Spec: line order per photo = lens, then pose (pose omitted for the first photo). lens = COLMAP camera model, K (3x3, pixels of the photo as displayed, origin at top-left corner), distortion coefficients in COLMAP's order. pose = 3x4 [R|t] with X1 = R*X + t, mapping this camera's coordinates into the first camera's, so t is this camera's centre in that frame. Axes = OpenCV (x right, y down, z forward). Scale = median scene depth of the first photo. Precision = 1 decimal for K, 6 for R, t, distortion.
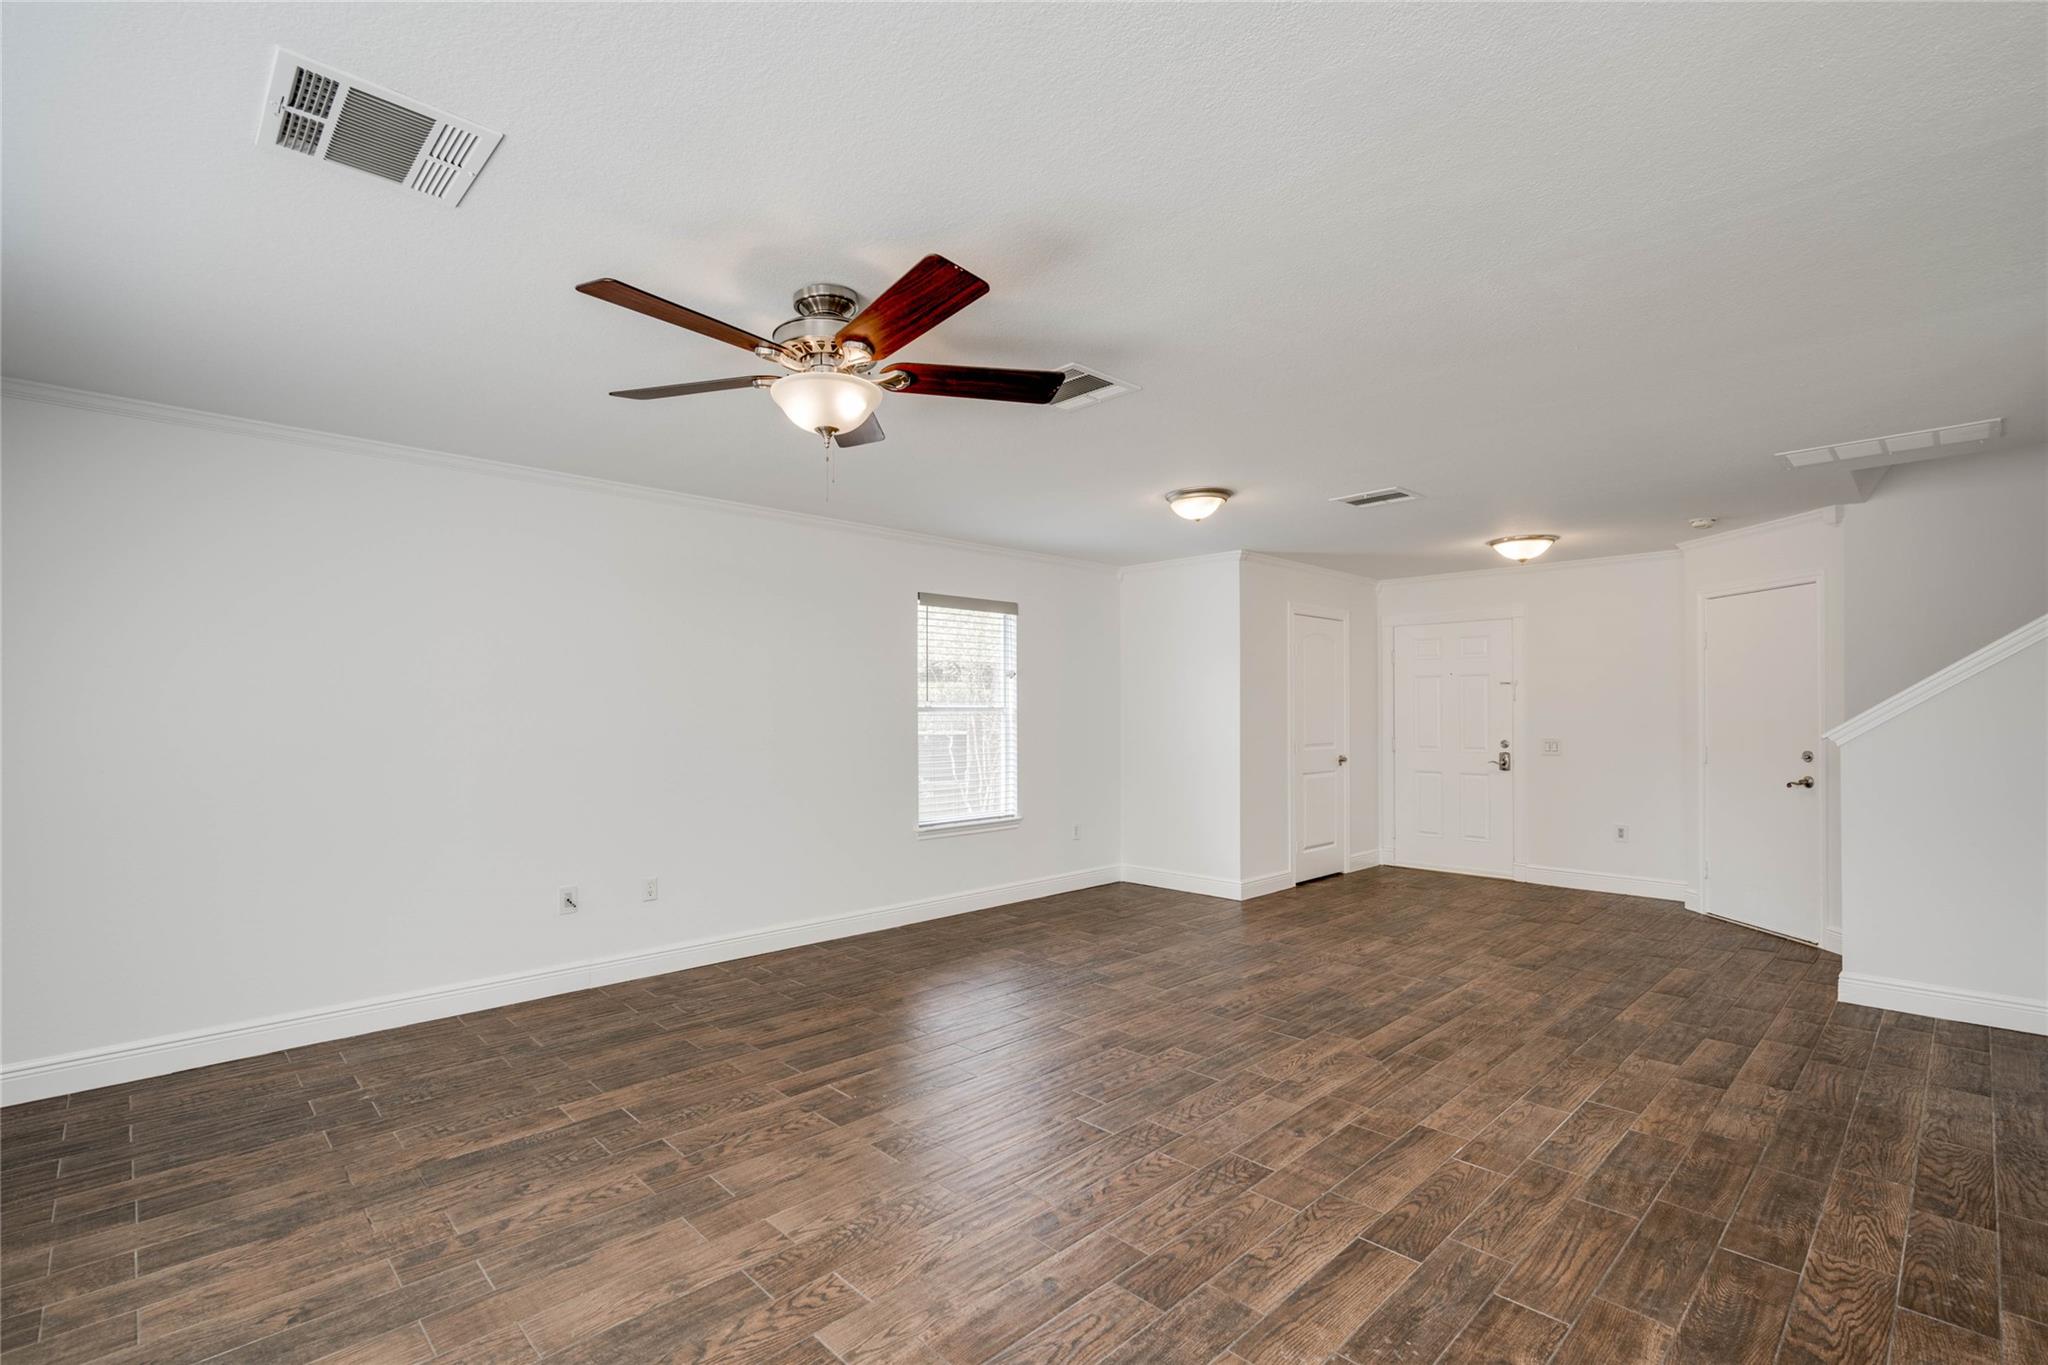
lens RADIAL K [[920.1, 0, 968.5], [0, 920.1, 702.4], [0, 0, 1]] dist [-0.001797, 0.000164]
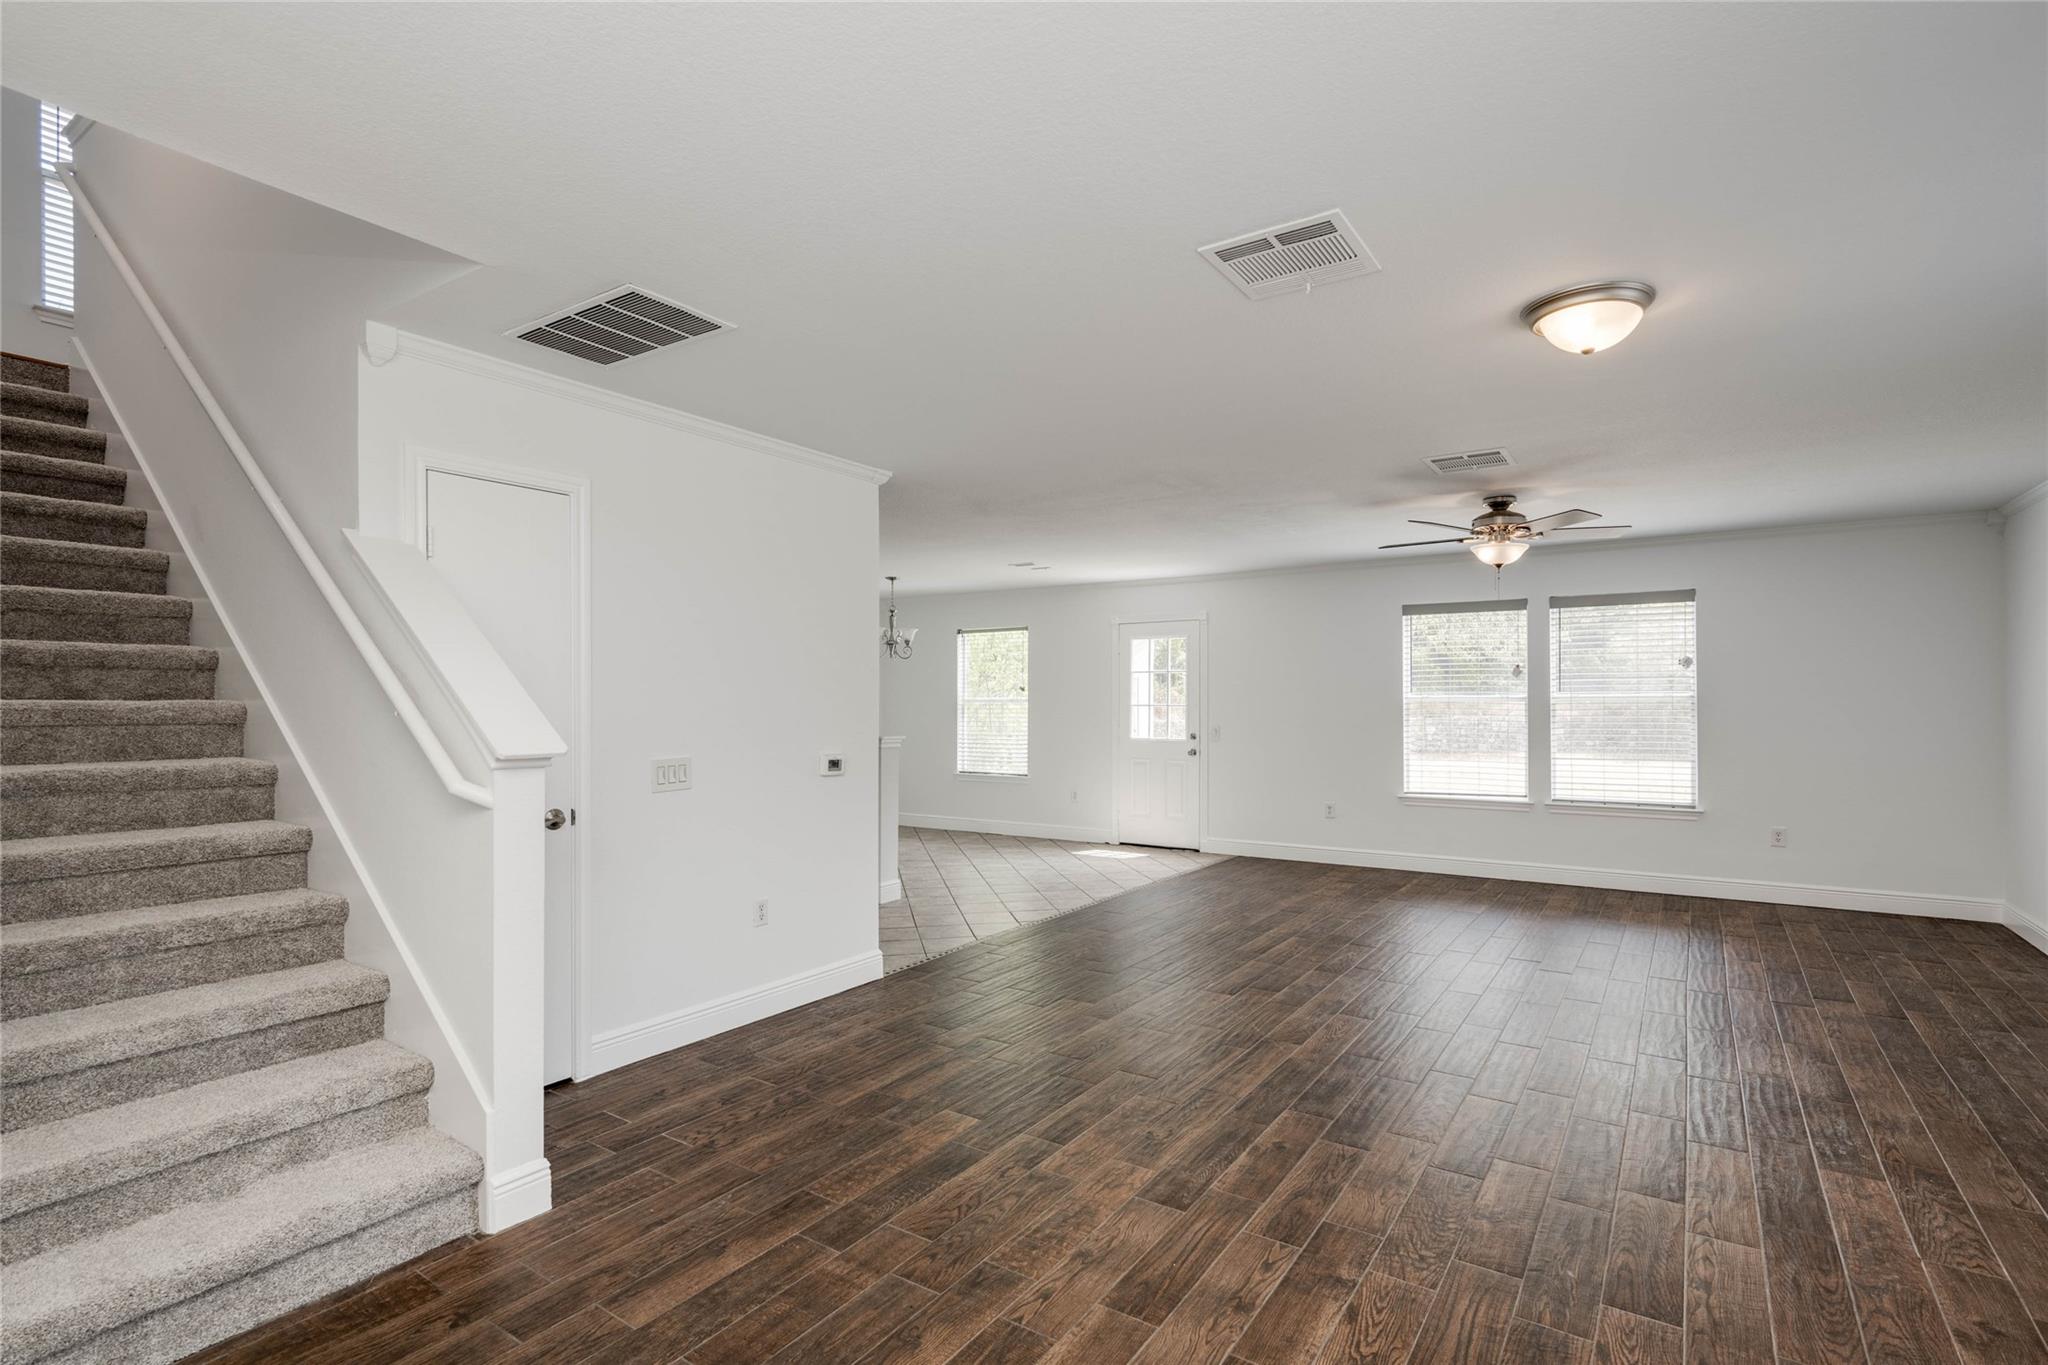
lens RADIAL K [[967.7, 0, 1055.0], [0, 967.7, 700.2], [0, 0, 1]] dist [0.002548, -0.000881]
pose [[-0.968893, 0.002604, -0.247465, 0.764666], [0.005531, 0.999923, -0.011137, 0.014678], [0.247417, -0.012159, -0.968833, 1.618363]]
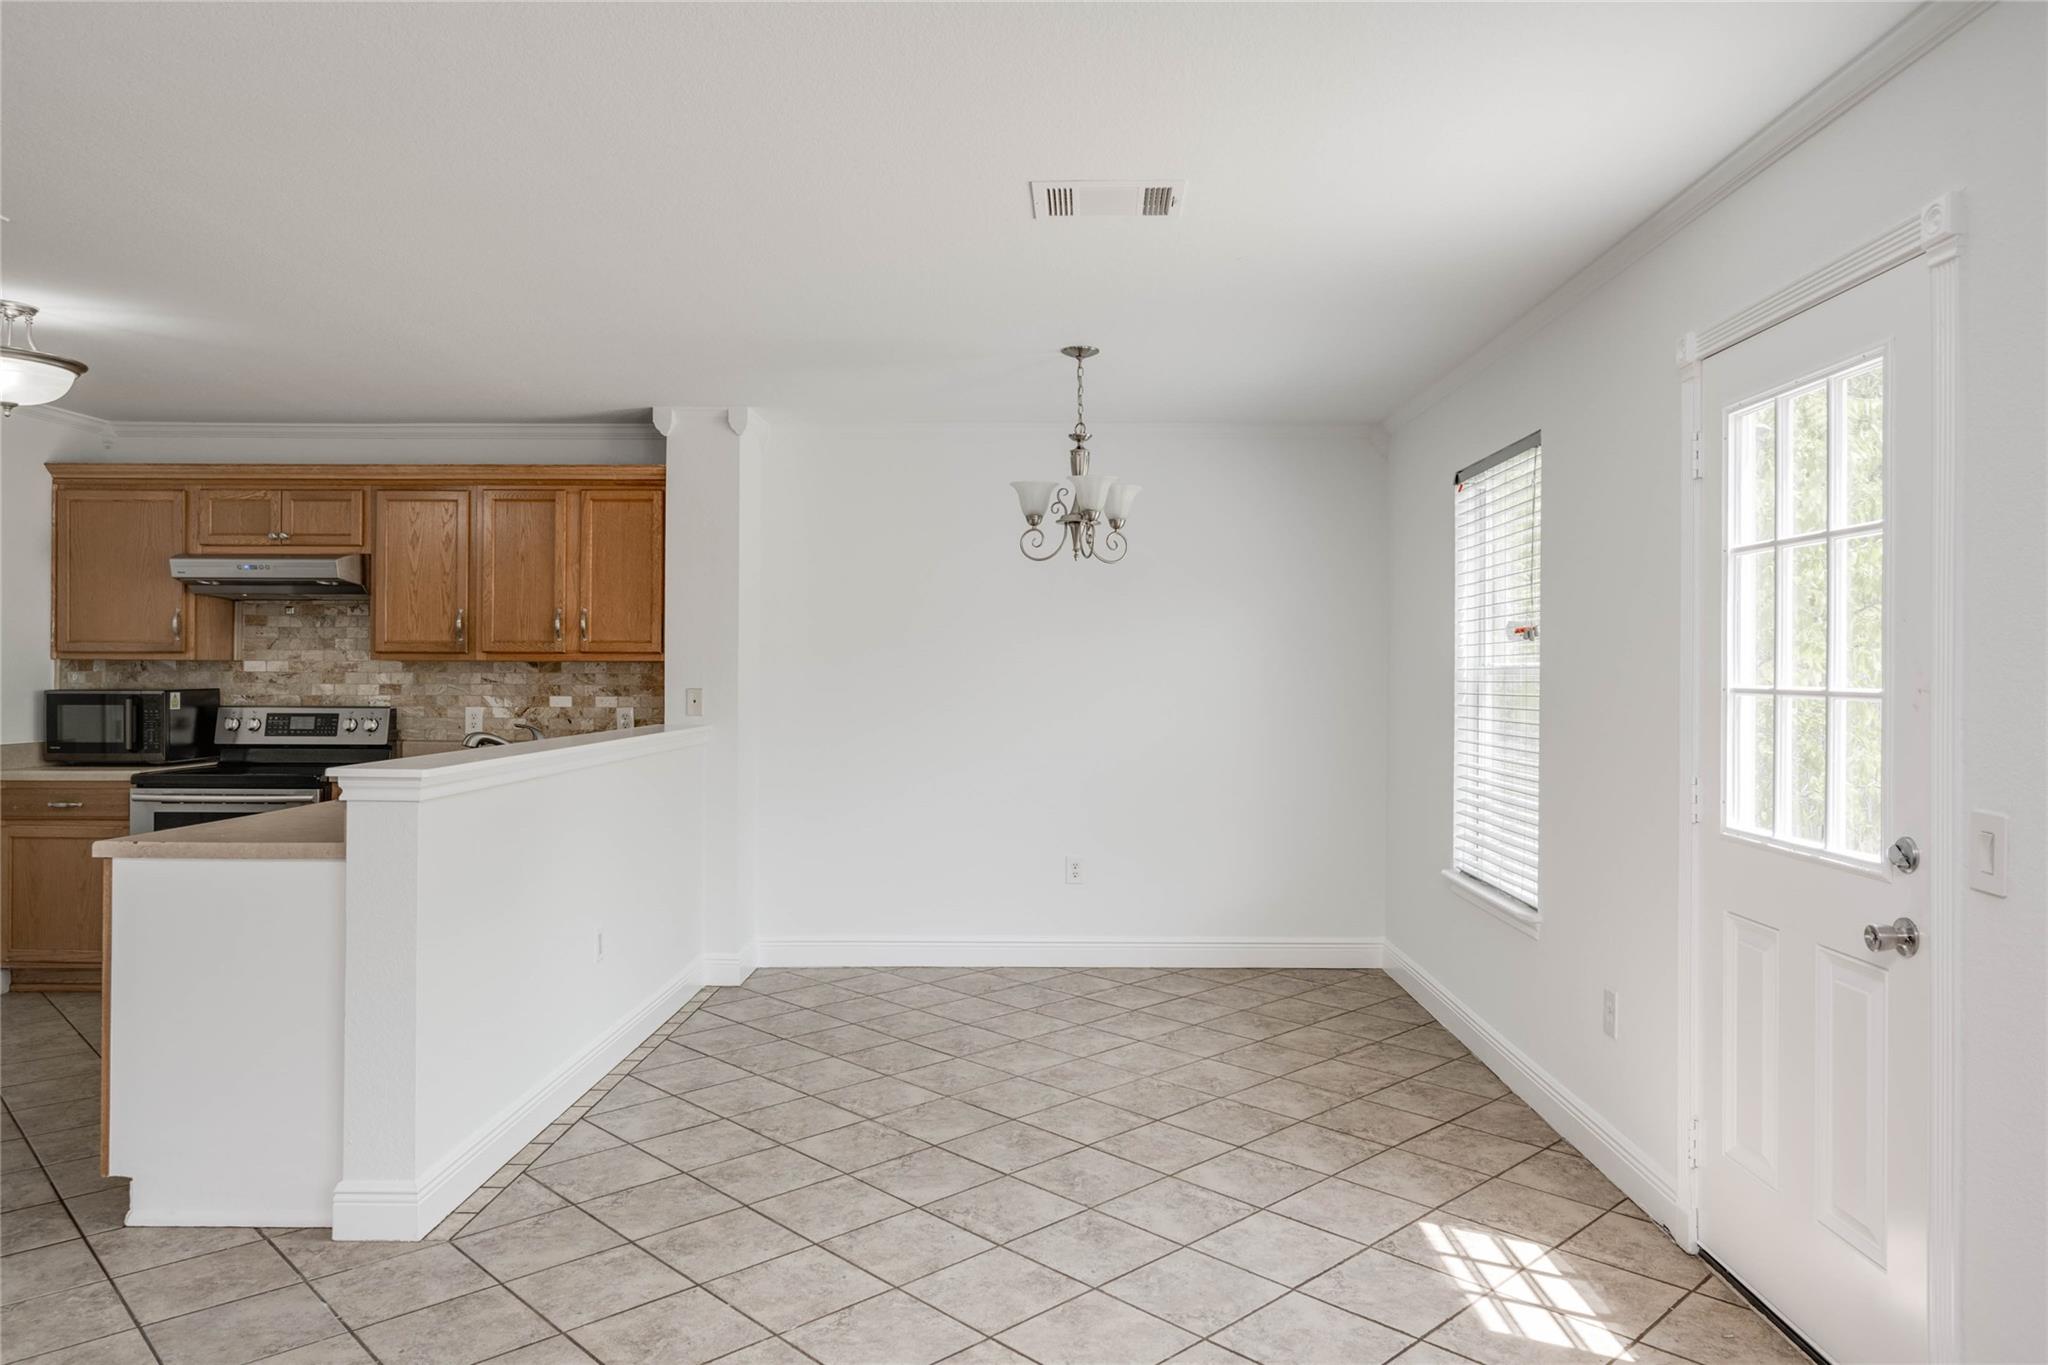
lens RADIAL K [[1334.9, 0, 1050.3], [0, 1334.9, 671.5], [0, 0, 1]] dist [-0.002426, 0.000141]
pose [[-0.728829, -0.000784, 0.684695, -0.121584], [-0.009244, 0.999919, -0.008696, 0.002686], [-0.684633, -0.012667, -0.728778, 0.379021]]
